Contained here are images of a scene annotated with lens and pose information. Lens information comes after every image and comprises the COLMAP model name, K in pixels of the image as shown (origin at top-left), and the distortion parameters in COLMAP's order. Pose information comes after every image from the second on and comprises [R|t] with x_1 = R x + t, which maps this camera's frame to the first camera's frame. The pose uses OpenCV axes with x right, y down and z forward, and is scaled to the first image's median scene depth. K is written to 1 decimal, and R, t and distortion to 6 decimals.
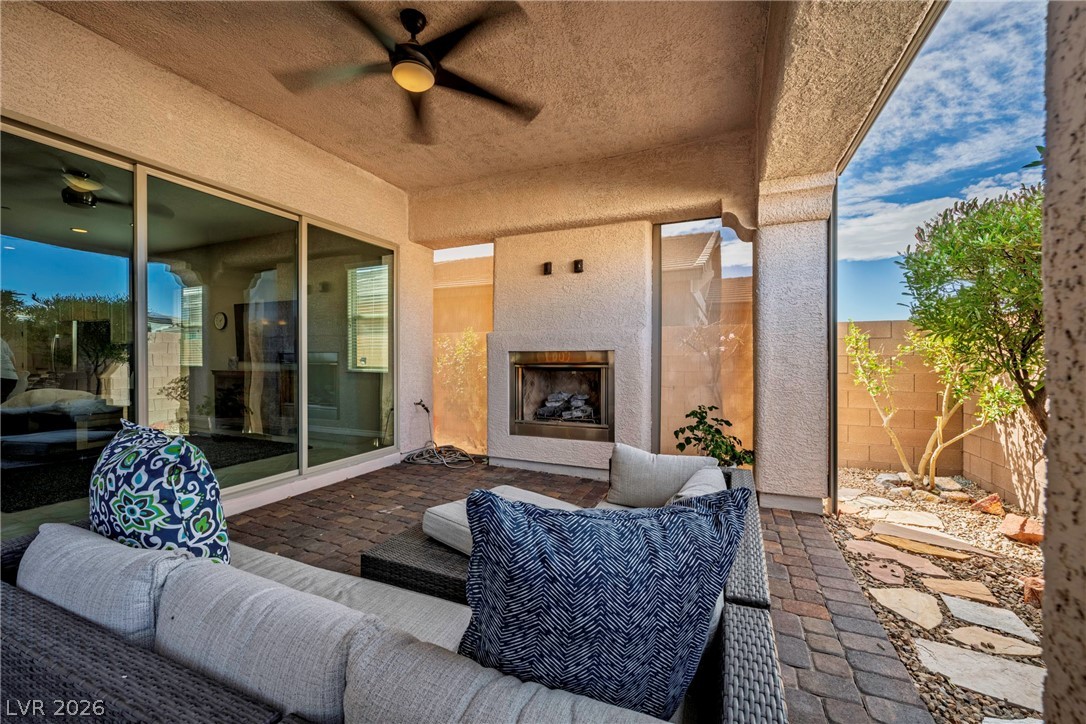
lens RADIAL K [[429.3, 0, 541.6], [0, 429.3, 364.0], [0, 0, 1]] dist [-0.004363, 0.000304]
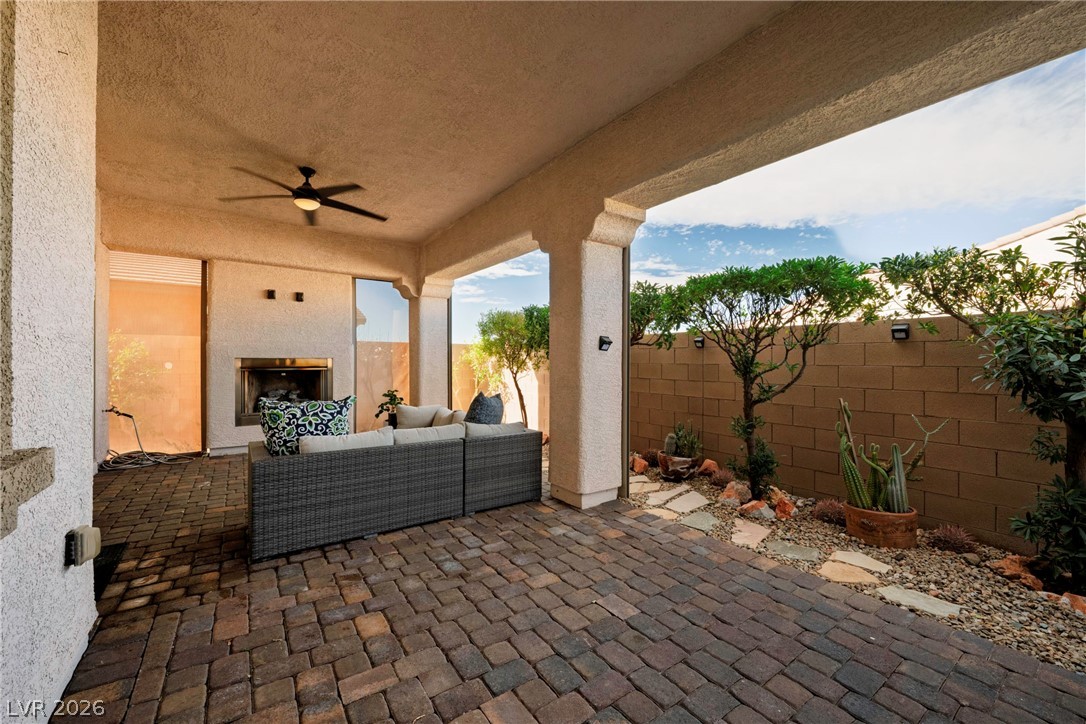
lens RADIAL K [[429.3, 0, 544.4], [0, 429.3, 363.3], [0, 0, 1]] dist [-0.004363, 0.000304]
pose [[0.510216, -0.002740, 0.860042, -0.781618], [0.010148, 0.999944, -0.002834, -0.002875], [-0.859986, 0.010174, 0.510216, -0.424749]]
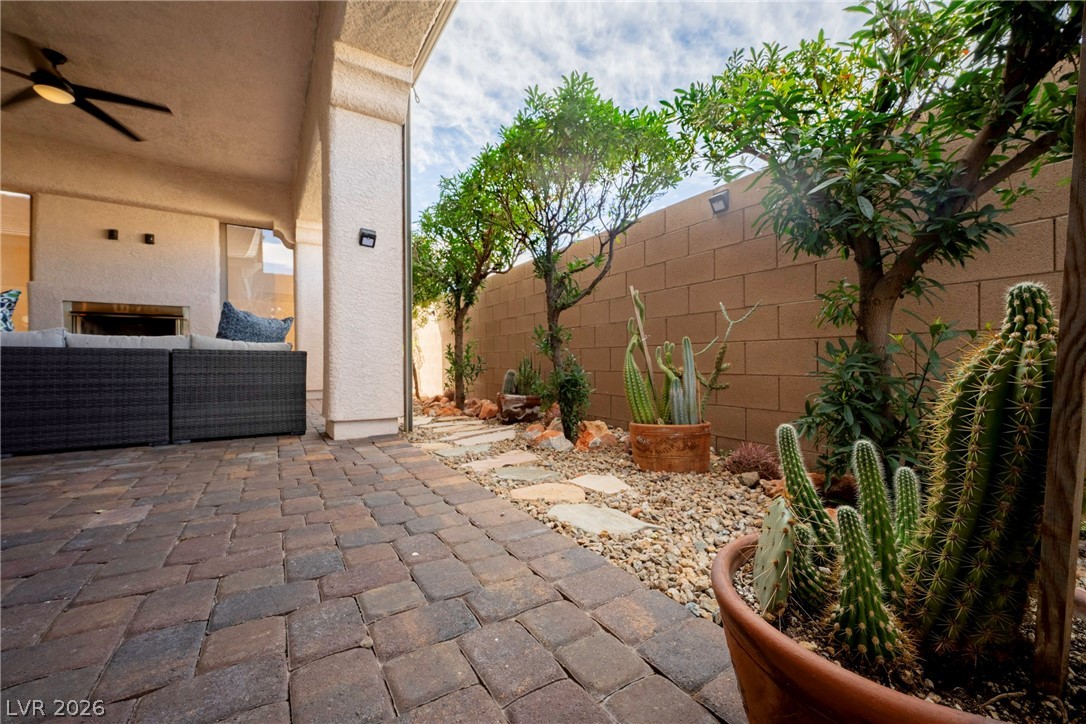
lens RADIAL K [[429.3, 0, 548.5], [0, 429.3, 362.8], [0, 0, 1]] dist [-0.004363, 0.000304]
pose [[0.549550, -0.004020, 0.835451, -0.359749], [0.019456, 0.999779, -0.007987, 0.189686], [-0.835234, 0.020644, 0.549506, -0.745265]]
